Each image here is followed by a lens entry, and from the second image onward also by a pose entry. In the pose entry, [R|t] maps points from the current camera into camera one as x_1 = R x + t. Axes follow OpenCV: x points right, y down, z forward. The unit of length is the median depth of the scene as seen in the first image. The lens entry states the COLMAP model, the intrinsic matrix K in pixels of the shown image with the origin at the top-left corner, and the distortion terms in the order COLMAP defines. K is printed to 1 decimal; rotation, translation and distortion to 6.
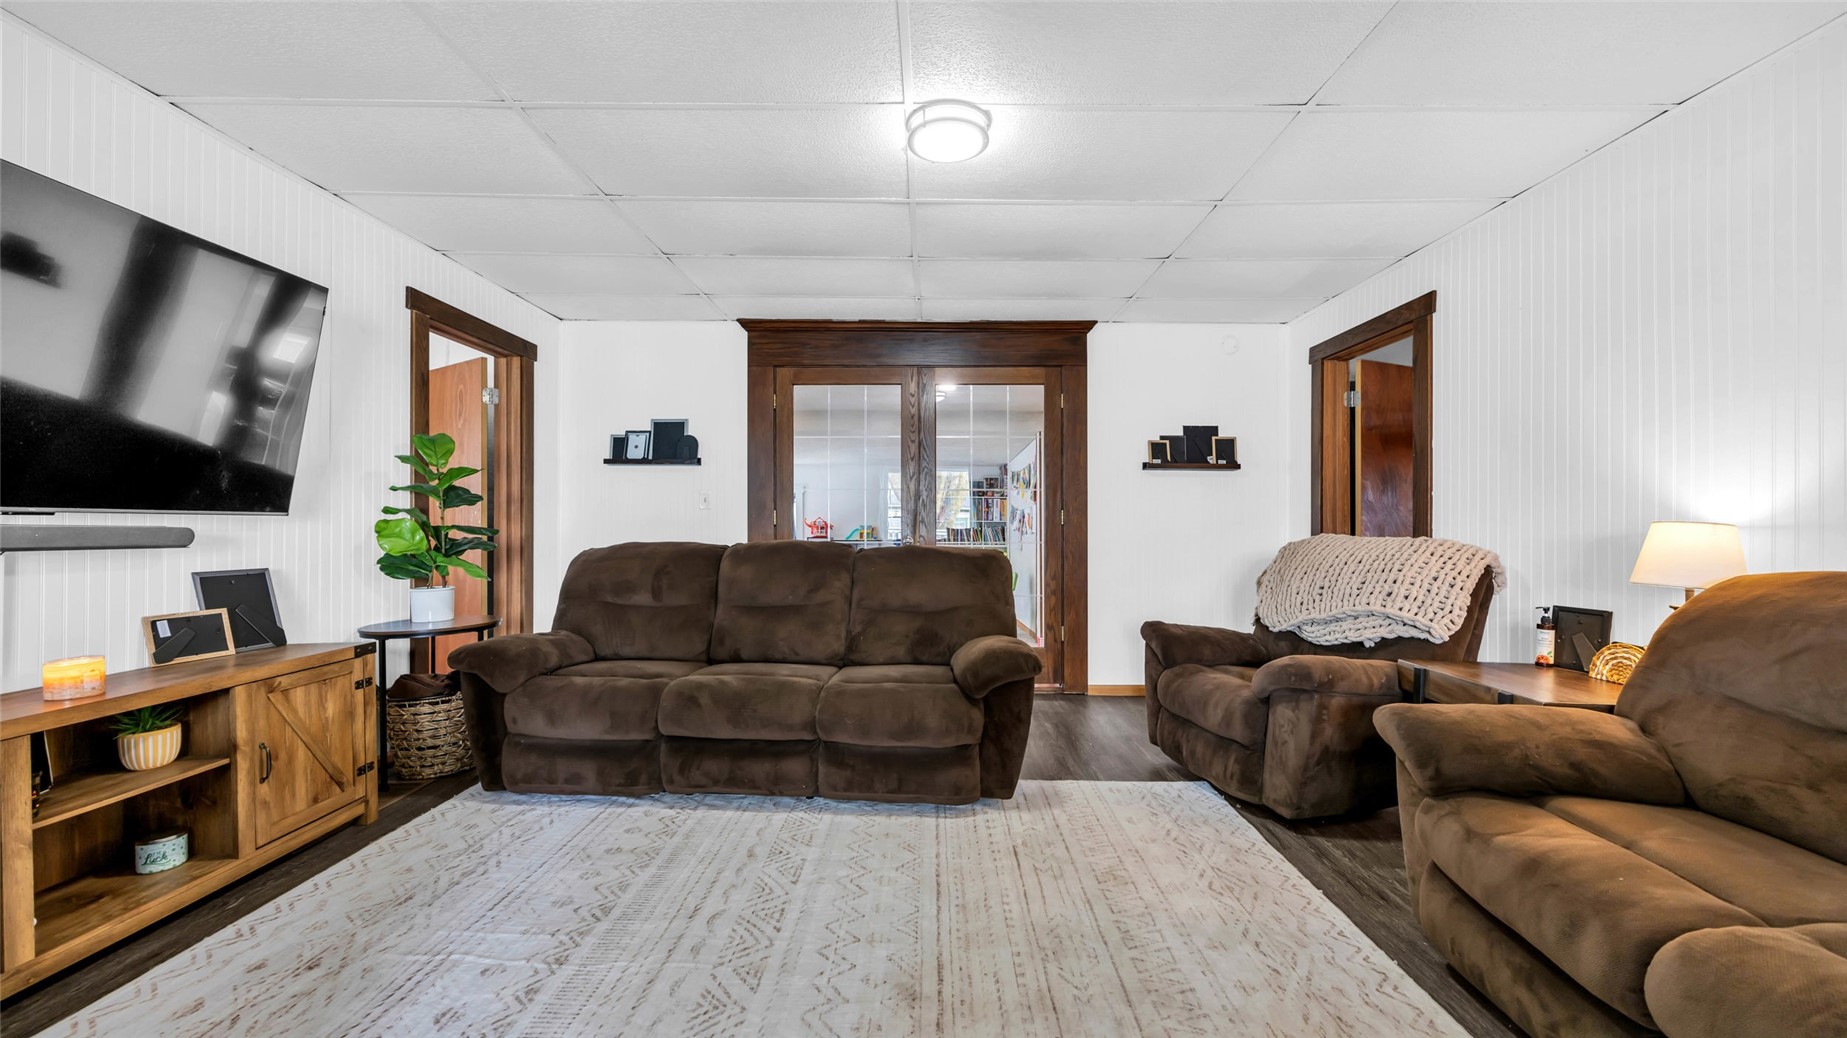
lens RADIAL K [[704.2, 0, 921.5], [0, 704.2, 522.4], [0, 0, 1]] dist [-0.000719, -0.000067]
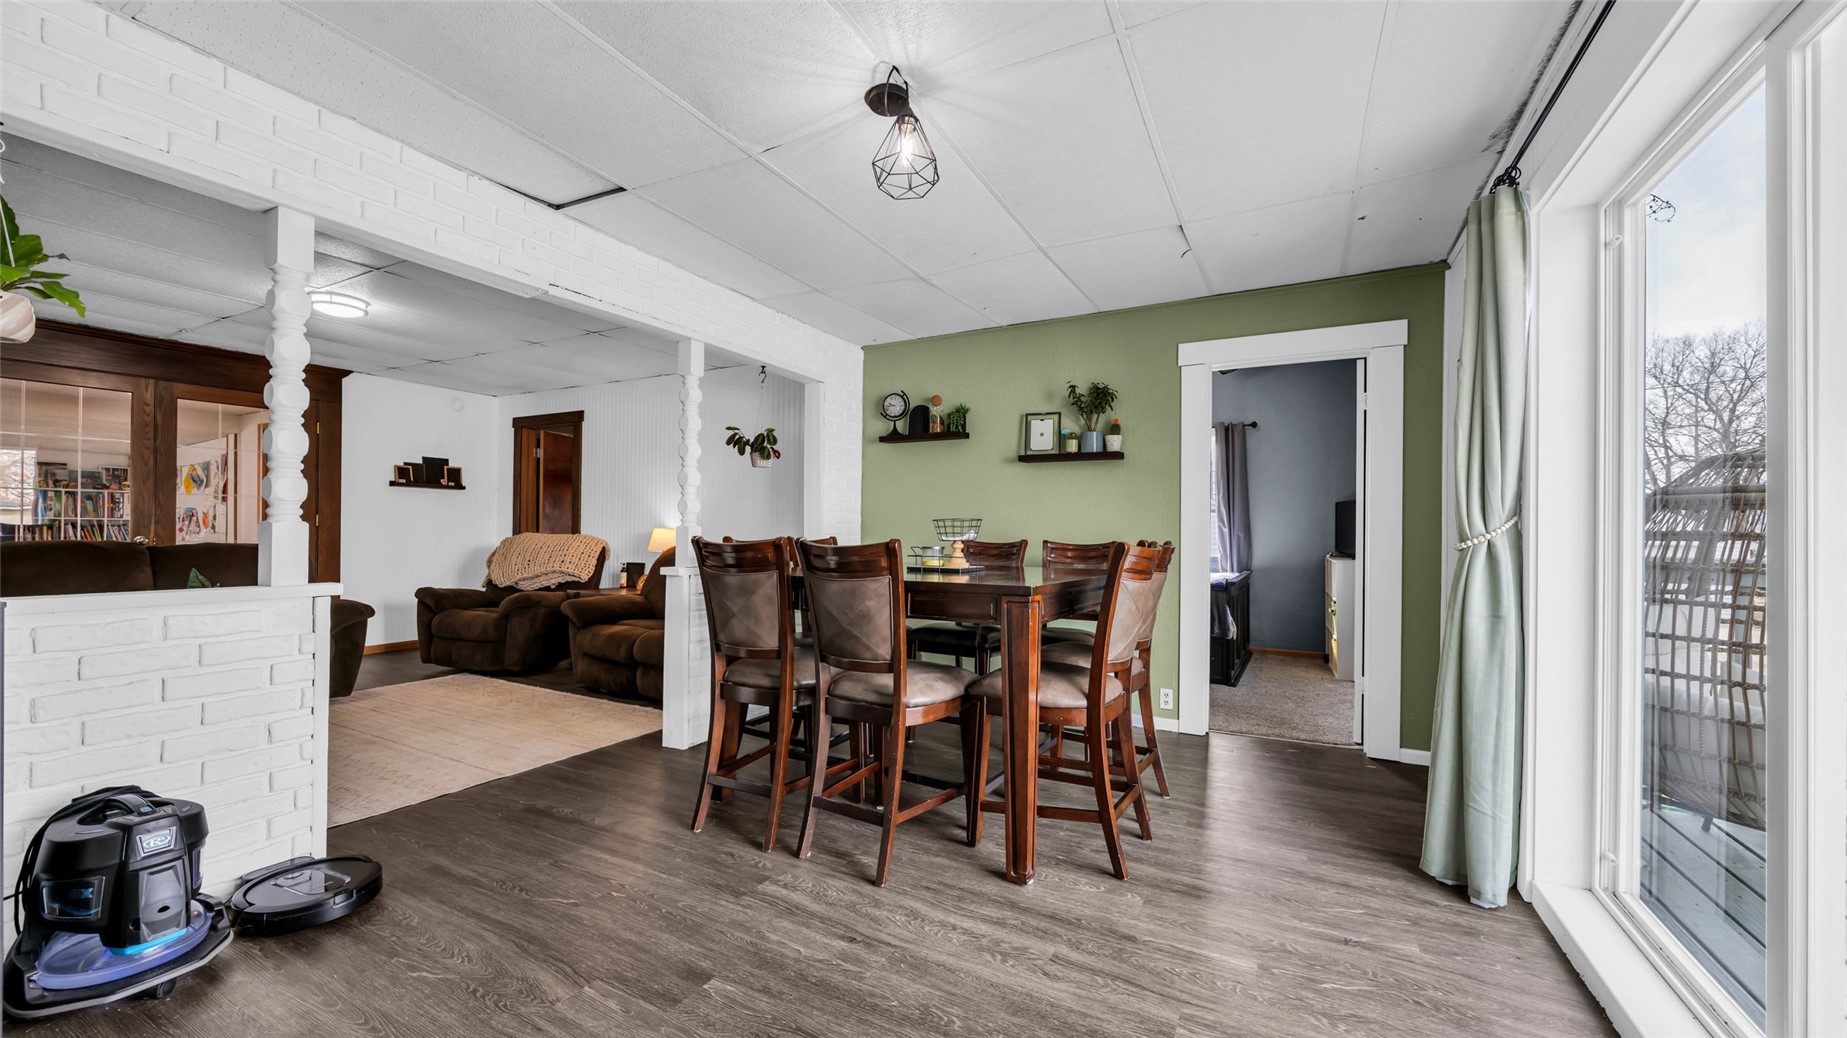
lens RADIAL K [[704.2, 0, 921.5], [0, 704.2, 522.4], [0, 0, 1]] dist [-0.000719, -0.000067]
pose [[0.463156, 0.009306, 0.886228, -0.466659], [-0.011253, 0.999926, -0.004618, -0.010715], [-0.886205, -0.007834, 0.463226, -0.611082]]
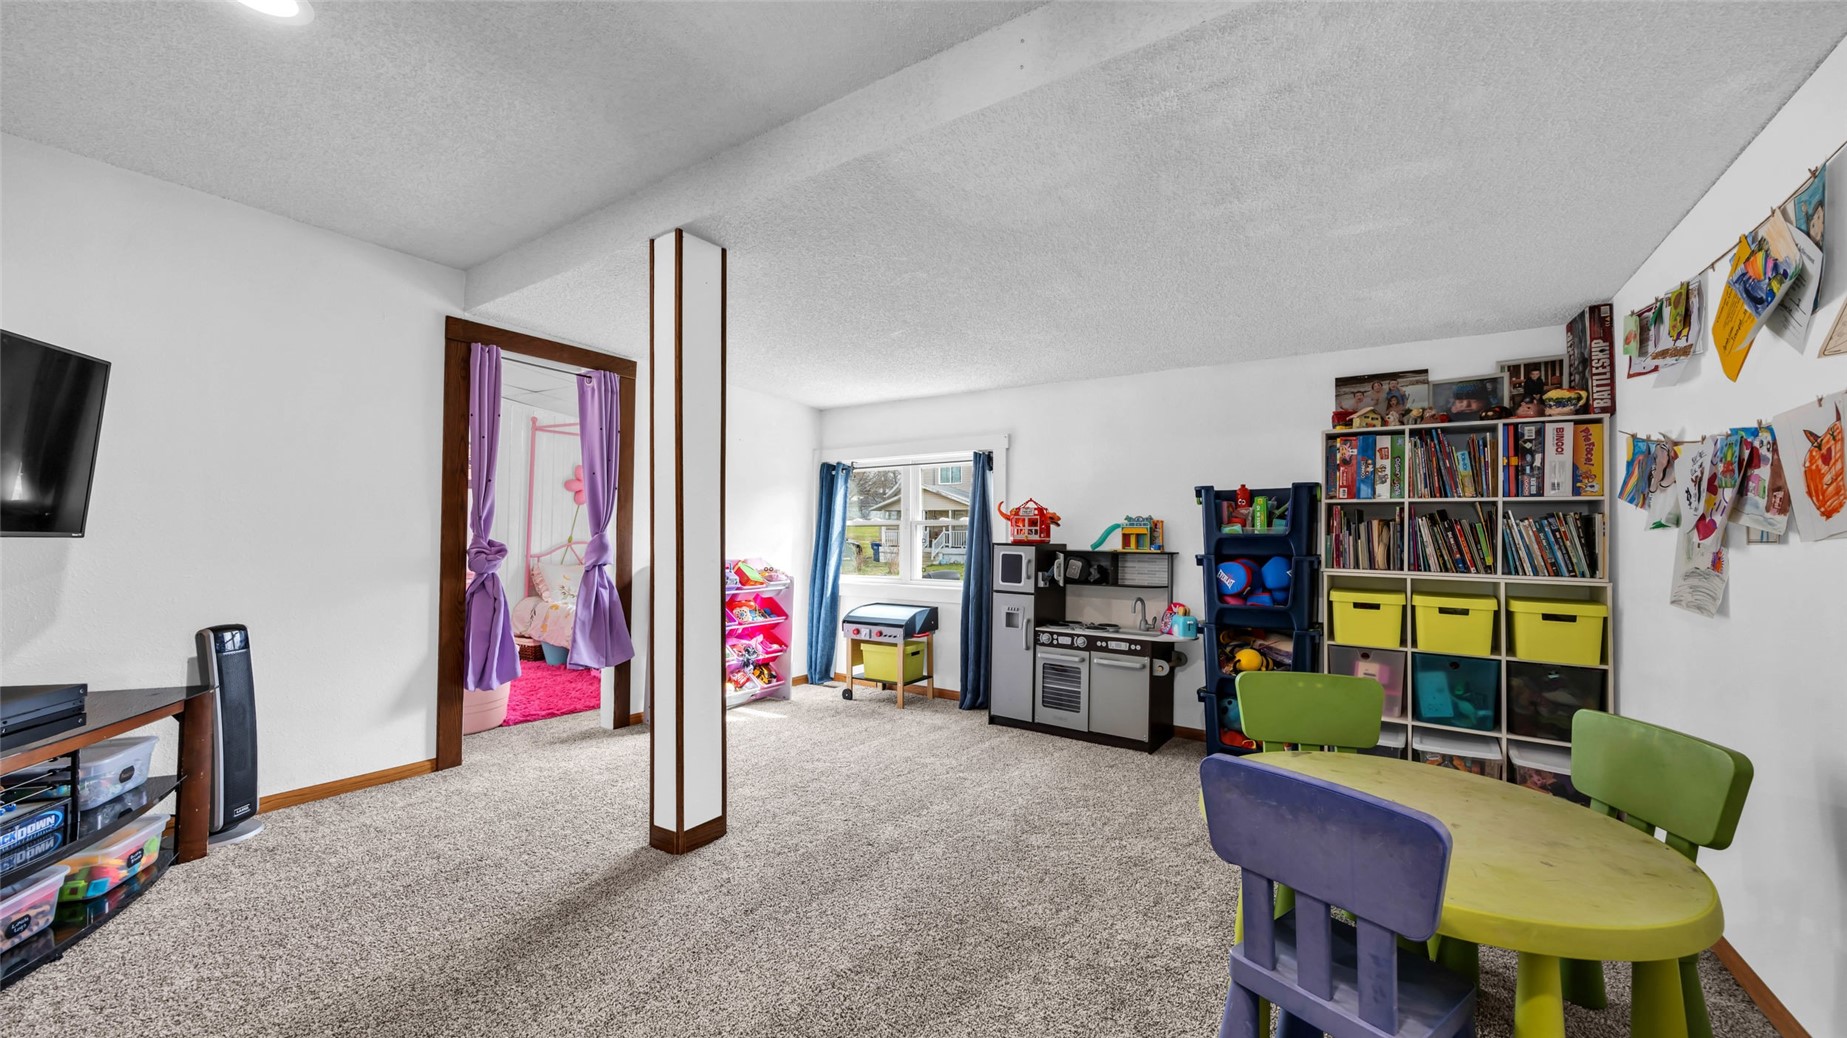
lens RADIAL K [[704.2, 0, 921.5], [0, 704.2, 522.4], [0, 0, 1]] dist [-0.000719, -0.000067]
pose [[0.825033, 0.004851, -0.565063, 0.116269], [-0.012524, 0.999875, -0.009702, 0.032523], [0.564945, 0.015081, 0.824991, 1.329065]]
